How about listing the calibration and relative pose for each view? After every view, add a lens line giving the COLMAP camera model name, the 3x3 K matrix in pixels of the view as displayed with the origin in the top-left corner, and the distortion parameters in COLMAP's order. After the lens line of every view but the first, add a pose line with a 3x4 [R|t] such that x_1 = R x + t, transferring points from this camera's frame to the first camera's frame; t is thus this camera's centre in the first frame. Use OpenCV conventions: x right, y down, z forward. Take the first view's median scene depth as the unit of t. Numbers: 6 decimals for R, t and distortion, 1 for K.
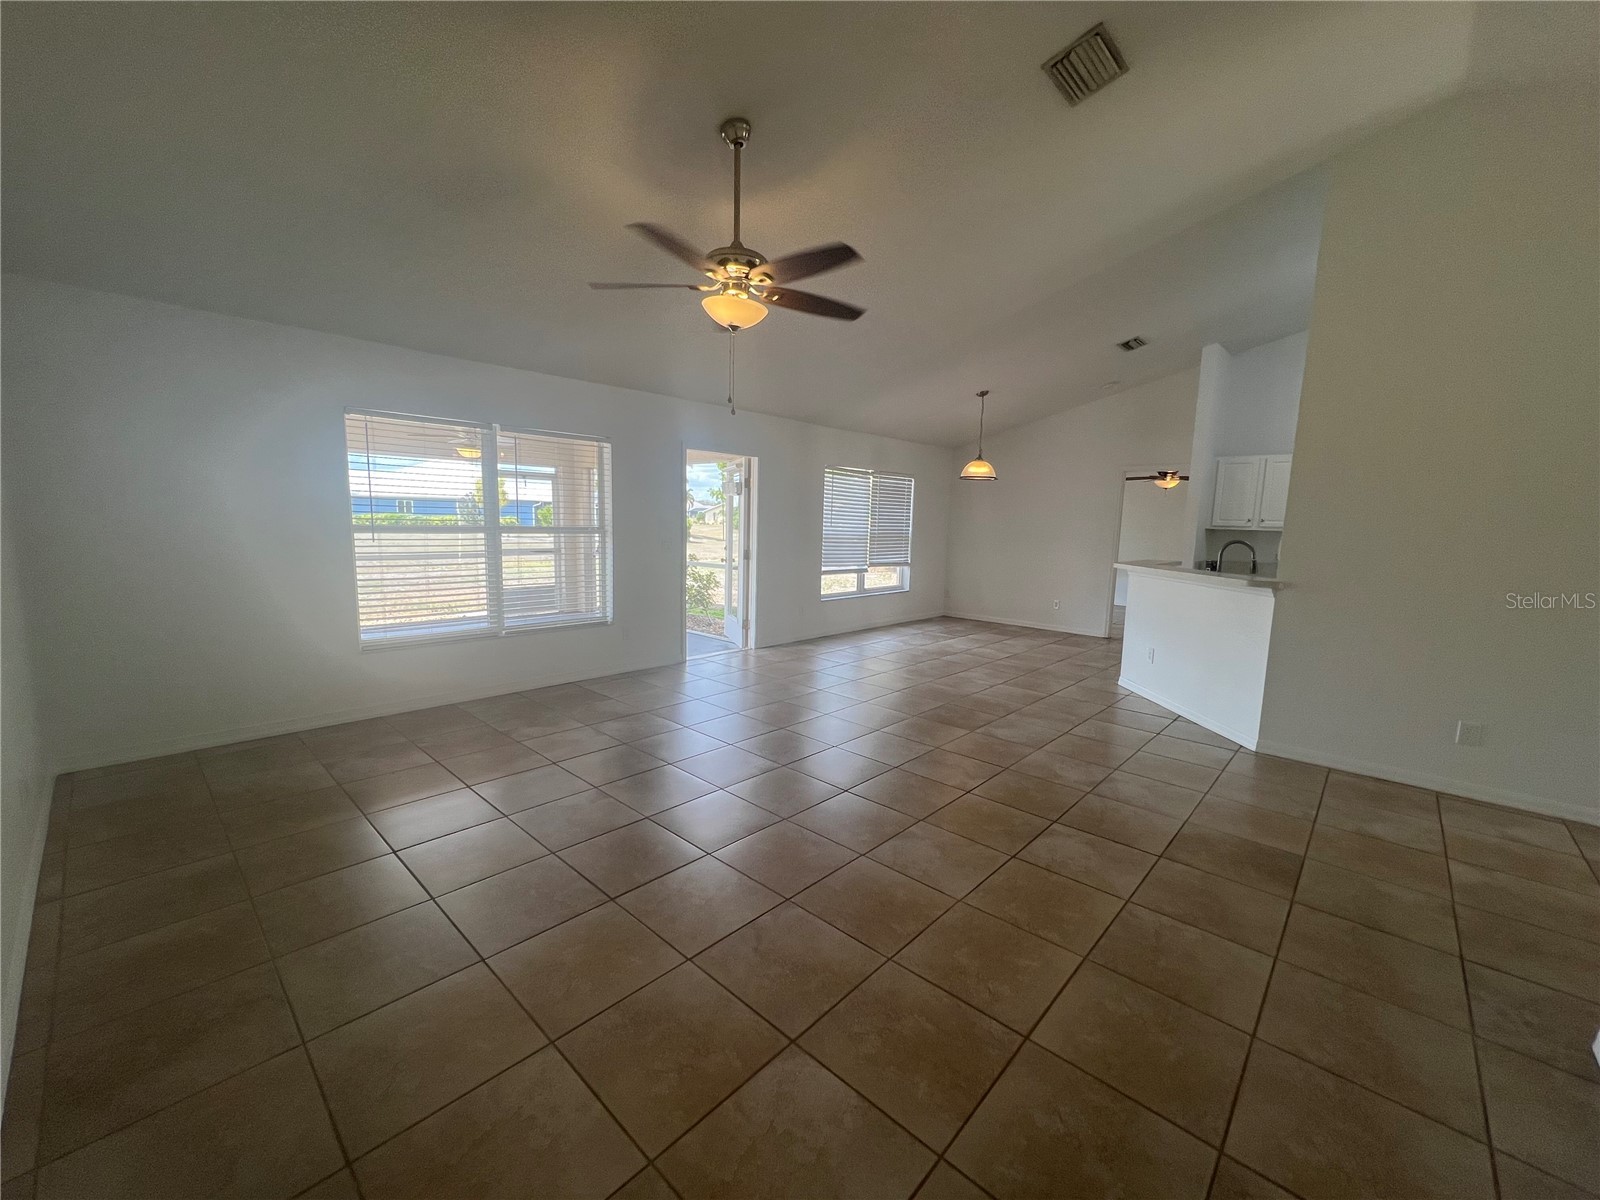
lens RADIAL K [[644.8, 0, 791.7], [0, 644.8, 605.1], [0, 0, 1]] dist [-0.000871, 0.000203]
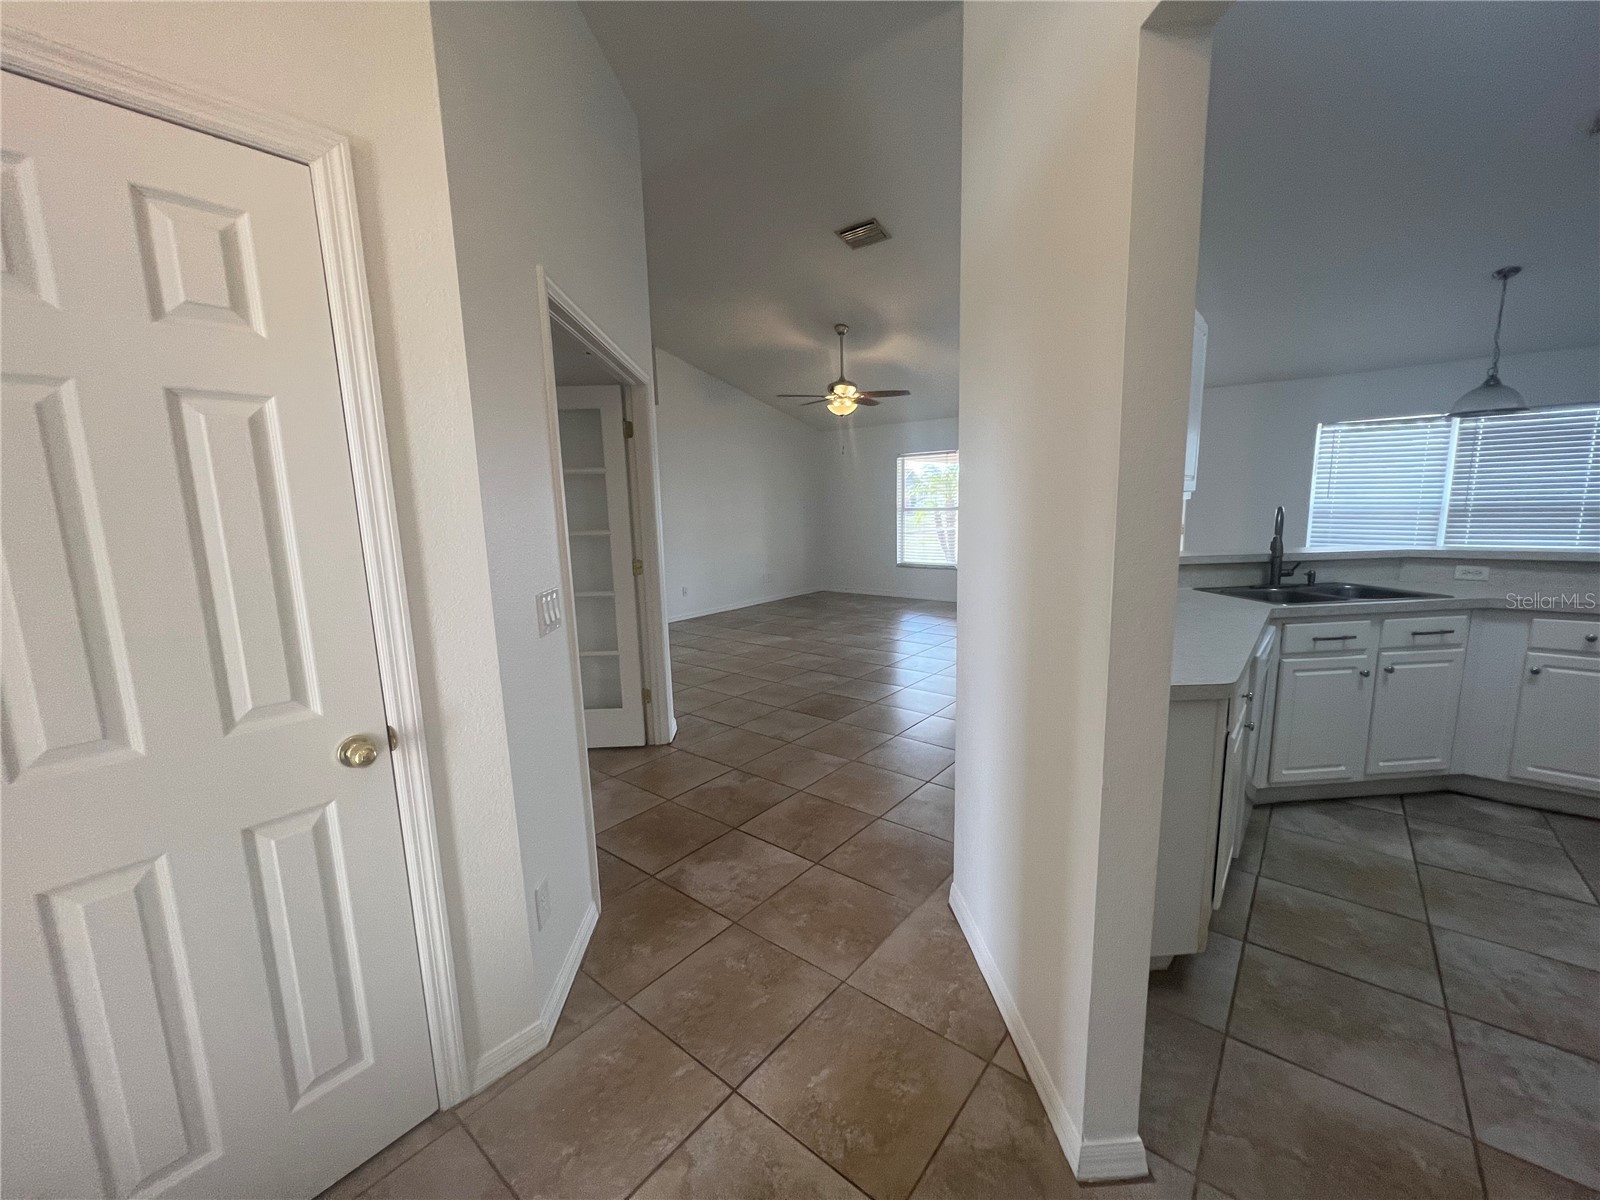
lens RADIAL K [[641.0, 0, 798.2], [0, 641.0, 603.1], [0, 0, 1]] dist [-0.002983, 0.001297]
pose [[0.061501, 0.131054, -0.989466, 0.943295], [-0.108984, 0.986297, 0.123861, -0.021042], [0.992139, 0.100219, 0.074941, 0.331600]]
